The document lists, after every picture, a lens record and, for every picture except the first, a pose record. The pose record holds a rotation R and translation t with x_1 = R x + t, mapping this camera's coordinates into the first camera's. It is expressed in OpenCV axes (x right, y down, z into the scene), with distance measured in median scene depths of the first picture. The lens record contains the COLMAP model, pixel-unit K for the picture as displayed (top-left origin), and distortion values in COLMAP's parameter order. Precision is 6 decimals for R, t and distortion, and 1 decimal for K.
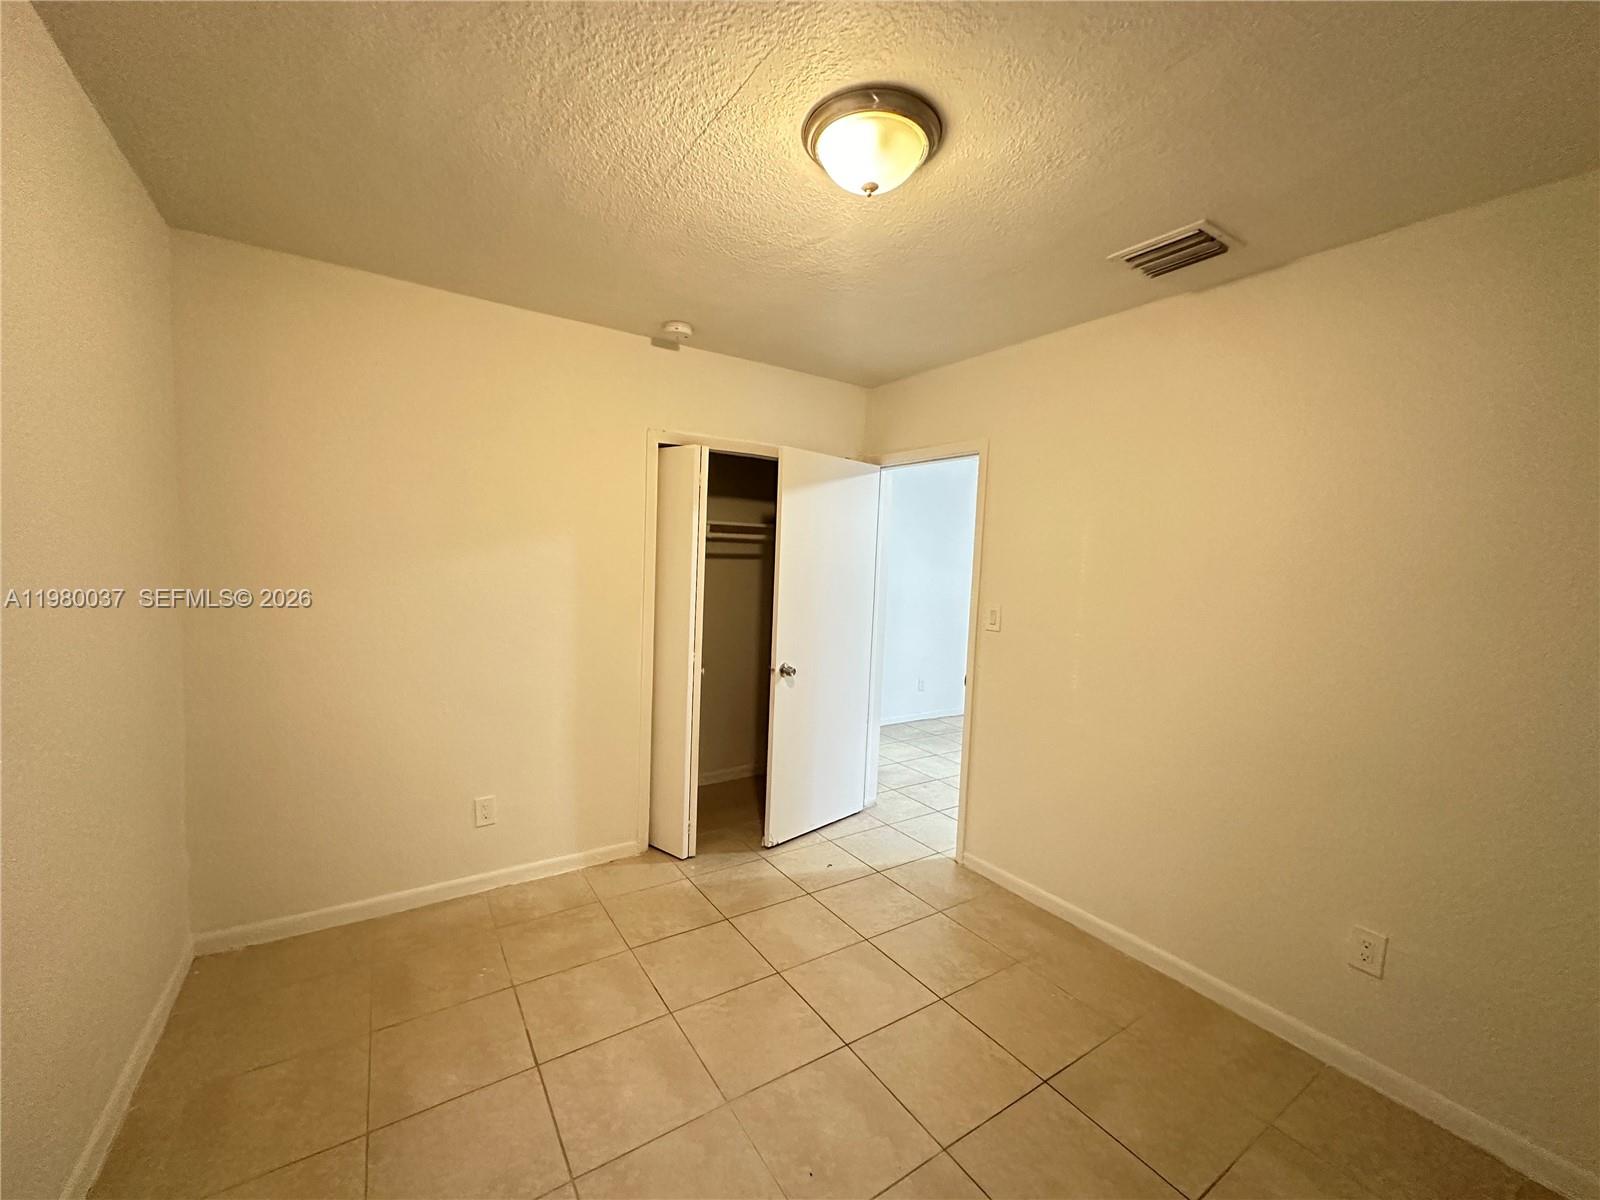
lens RADIAL K [[637.8, 0, 808.3], [0, 637.8, 603.8], [0, 0, 1]] dist [-0.003288, 0.000930]
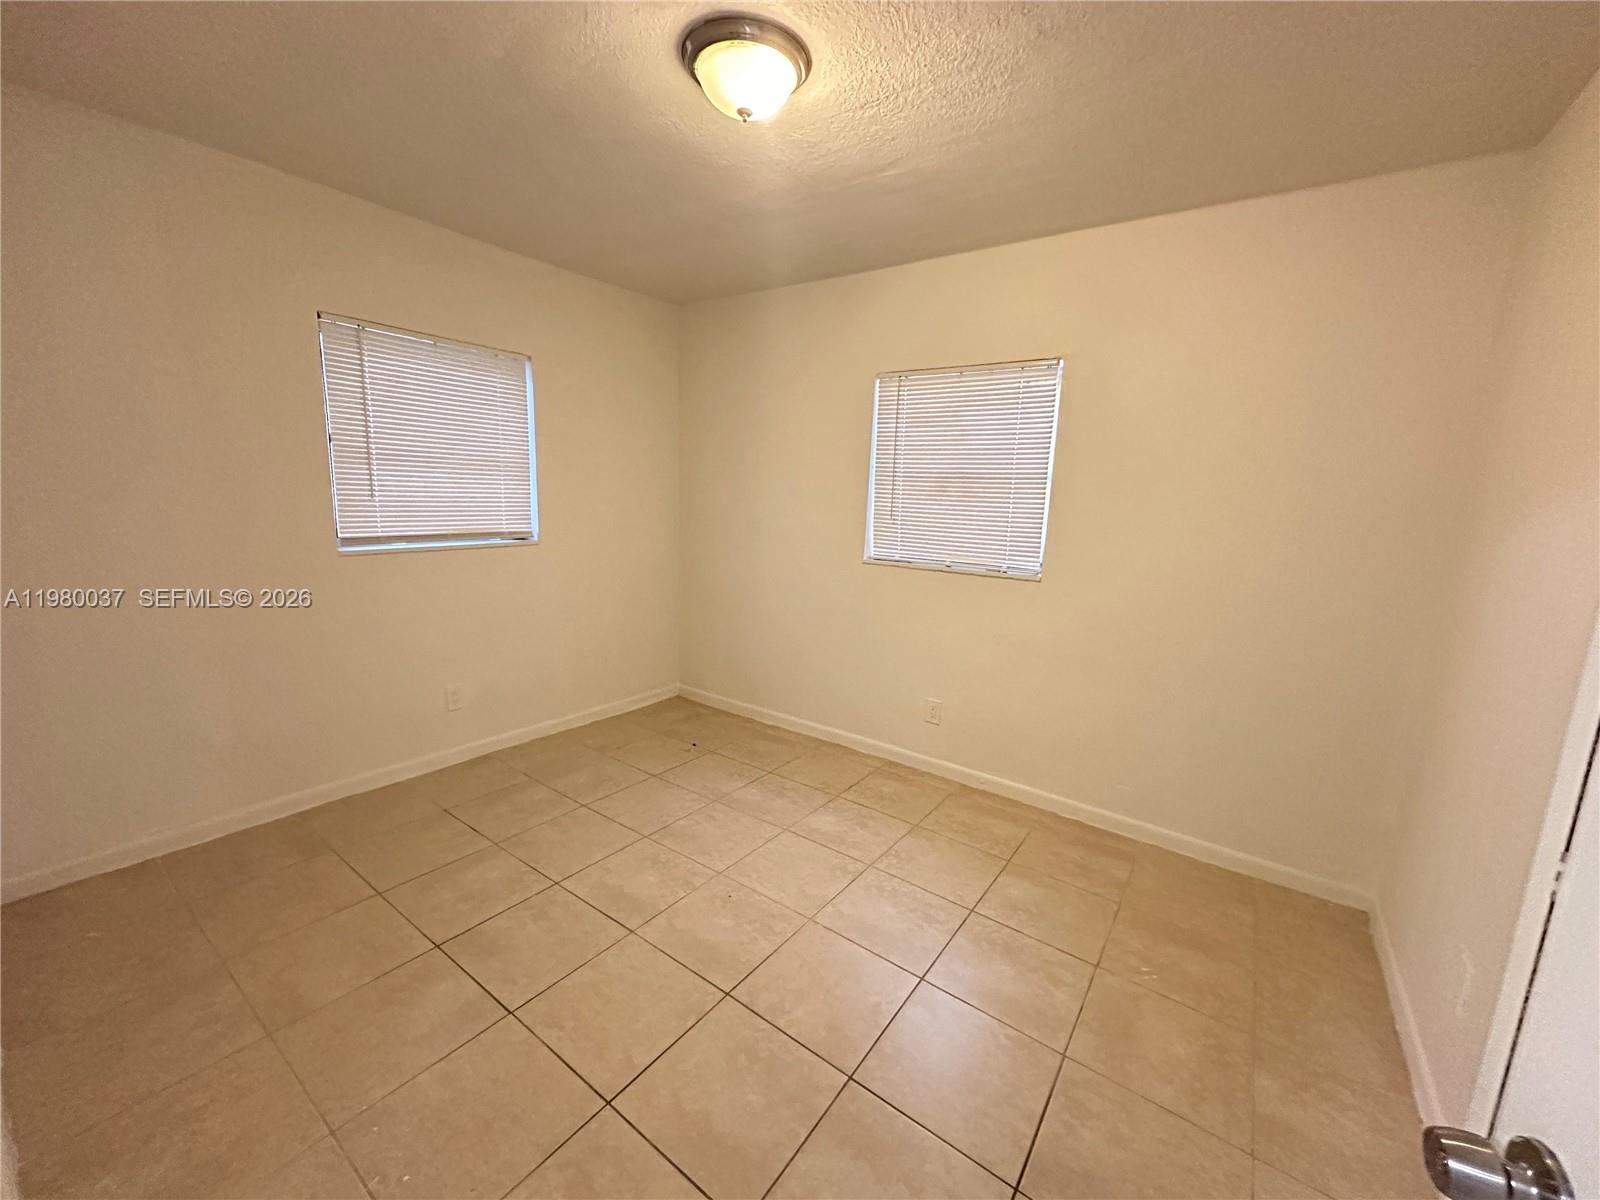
lens RADIAL K [[637.8, 0, 810.7], [0, 637.8, 601.6], [0, 0, 1]] dist [-0.003288, 0.000930]
pose [[-0.930672, -0.013295, -0.365612, 0.261030], [-0.100720, 0.970033, 0.221112, -0.069024], [0.351717, 0.242607, -0.904122, 1.542605]]
